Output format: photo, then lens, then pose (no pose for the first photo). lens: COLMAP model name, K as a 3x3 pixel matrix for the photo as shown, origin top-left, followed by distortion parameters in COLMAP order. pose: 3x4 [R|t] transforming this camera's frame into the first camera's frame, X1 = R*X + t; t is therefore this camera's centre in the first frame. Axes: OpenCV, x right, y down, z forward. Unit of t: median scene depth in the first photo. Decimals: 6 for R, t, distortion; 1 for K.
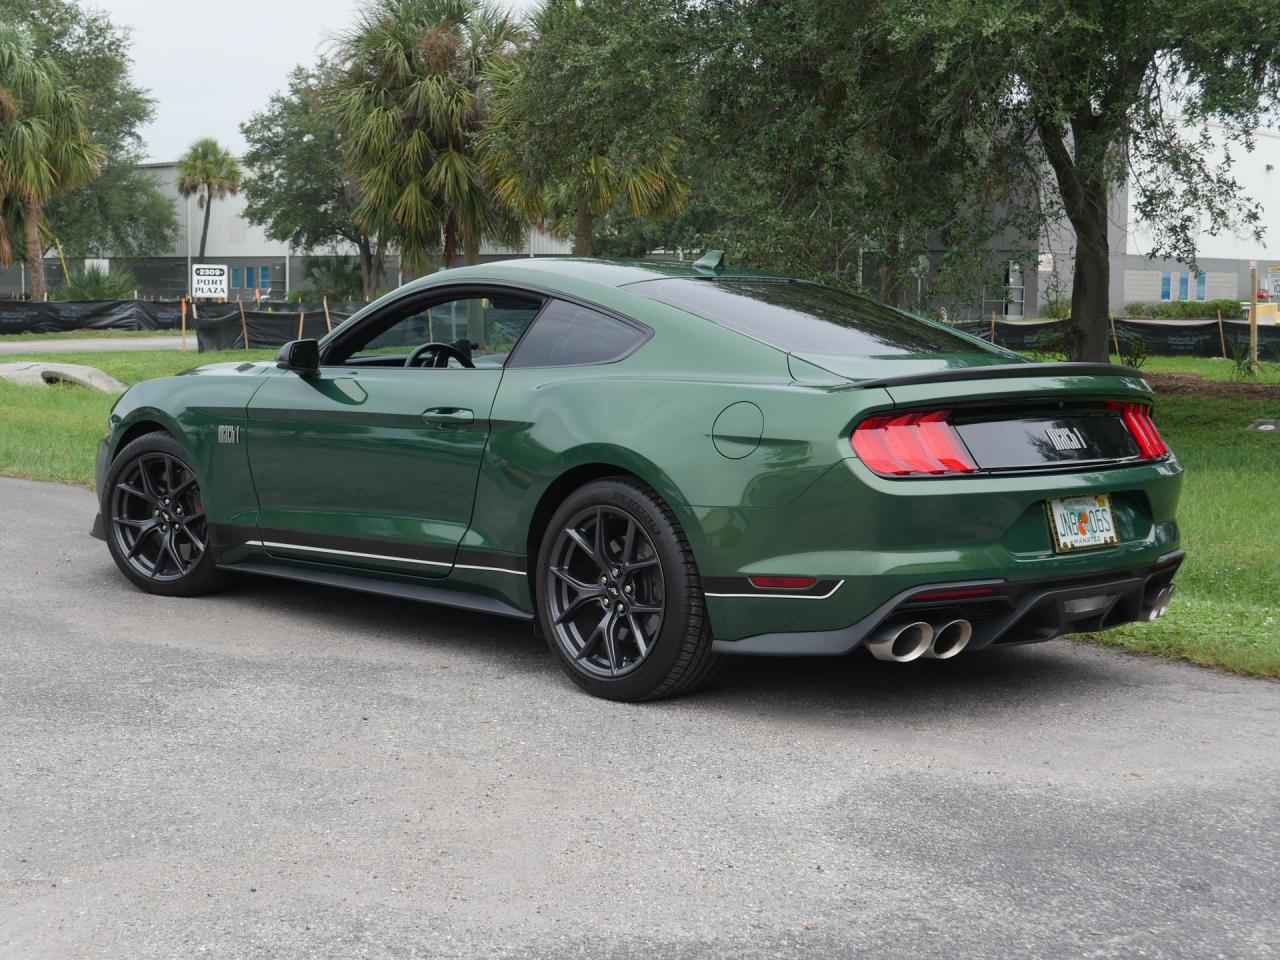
lens RADIAL K [[1950.7, 0, 640.0], [0, 1950.7, 480.0], [0, 0, 1]] dist [-0.008725, 0.034076]
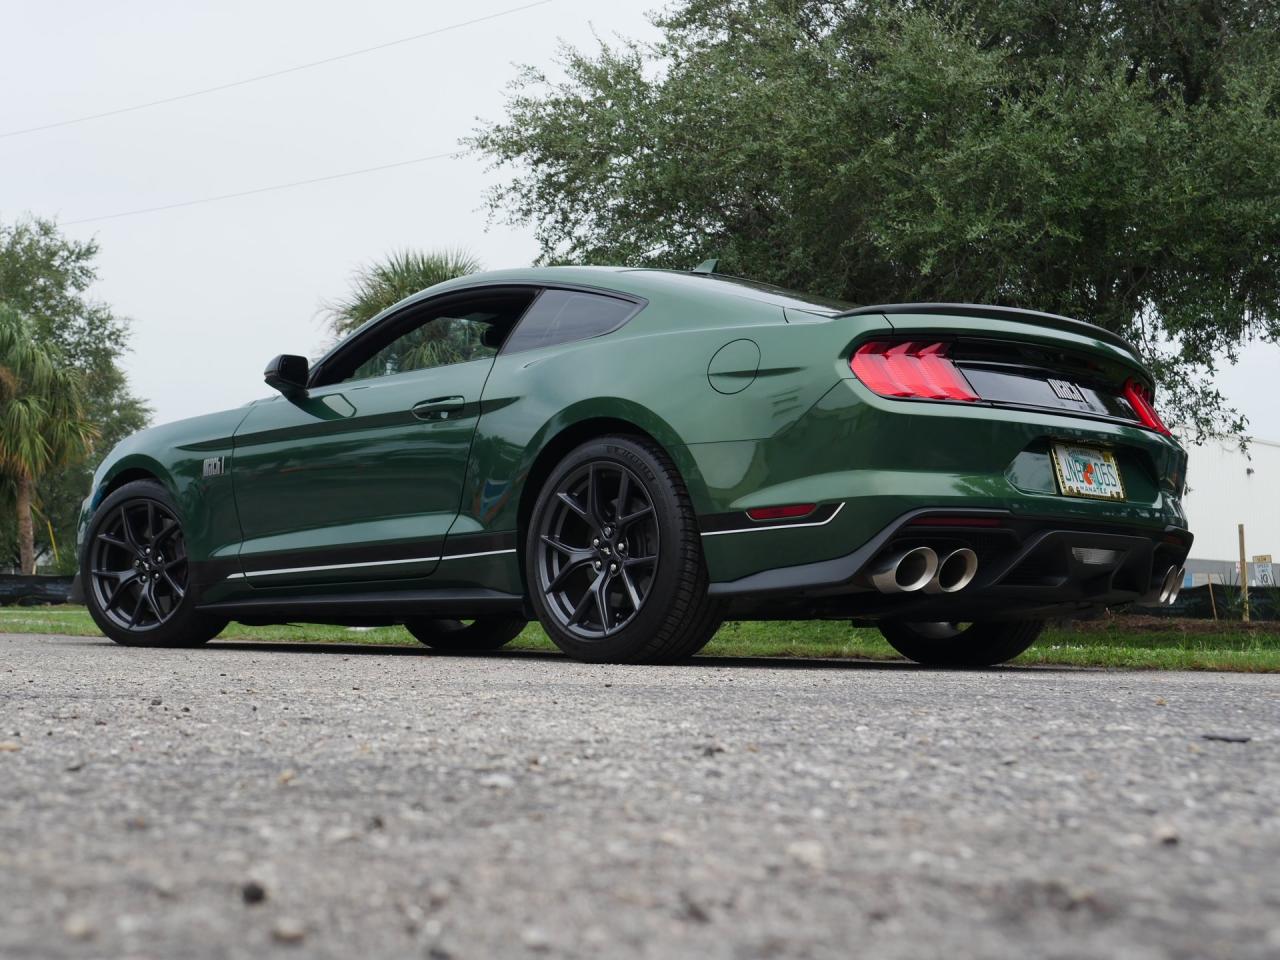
lens RADIAL K [[1950.7, 0, 640.0], [0, 1950.7, 480.0], [0, 0, 1]] dist [-0.008725, 0.034076]
pose [[0.999979, 0.002862, 0.005836, -0.002401], [-0.001862, 0.986346, -0.164675, 0.172672], [-0.006227, 0.164661, 0.986331, 0.037599]]
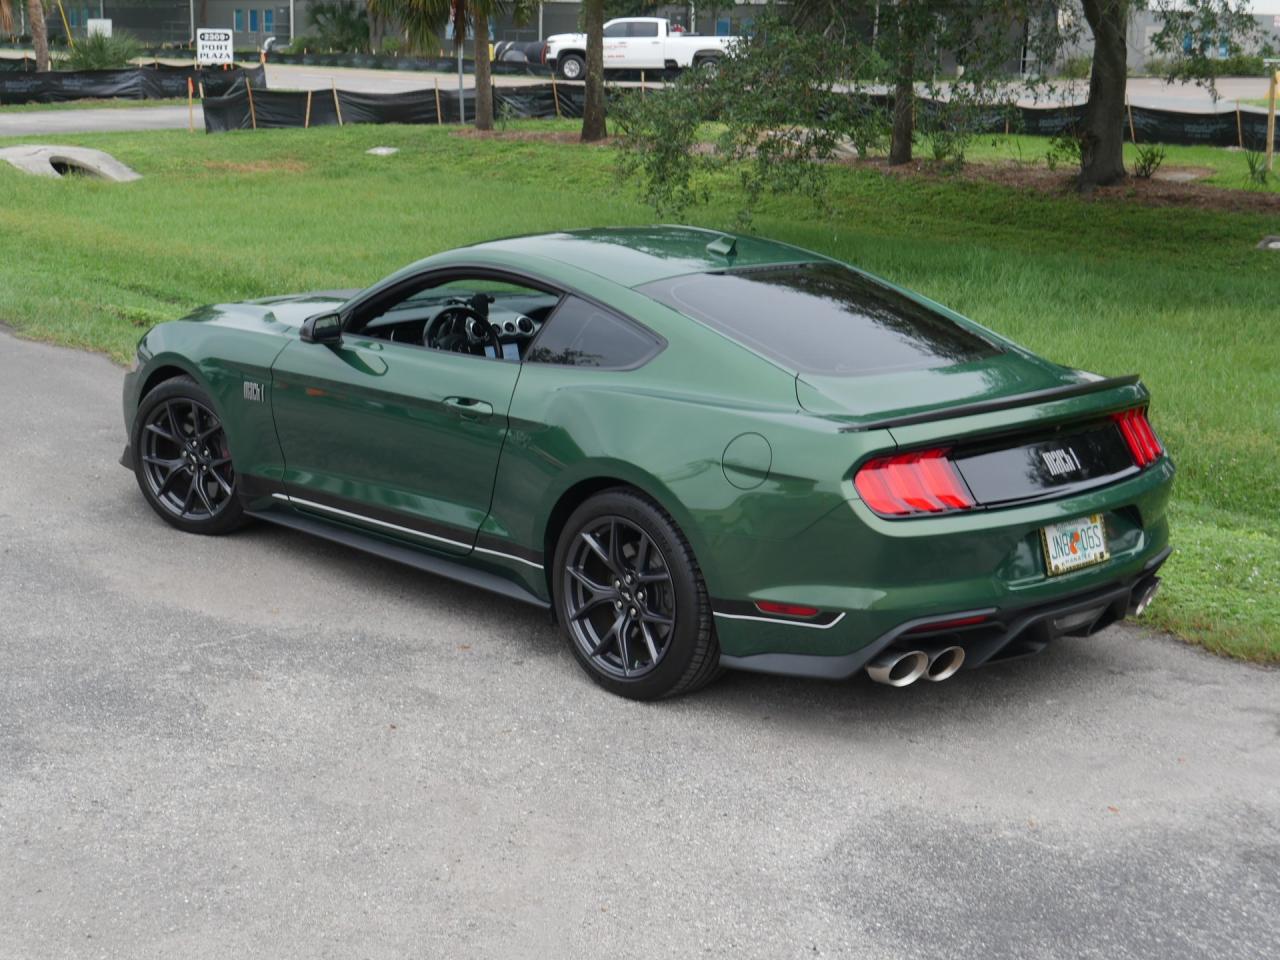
lens RADIAL K [[1950.7, 0, 640.0], [0, 1950.7, 480.0], [0, 0, 1]] dist [-0.008725, 0.034076]
pose [[0.999970, 0.006617, -0.003977, -0.002487], [-0.006023, 0.990922, 0.134306, -0.139529], [0.004830, -0.134278, 0.990932, -0.033484]]
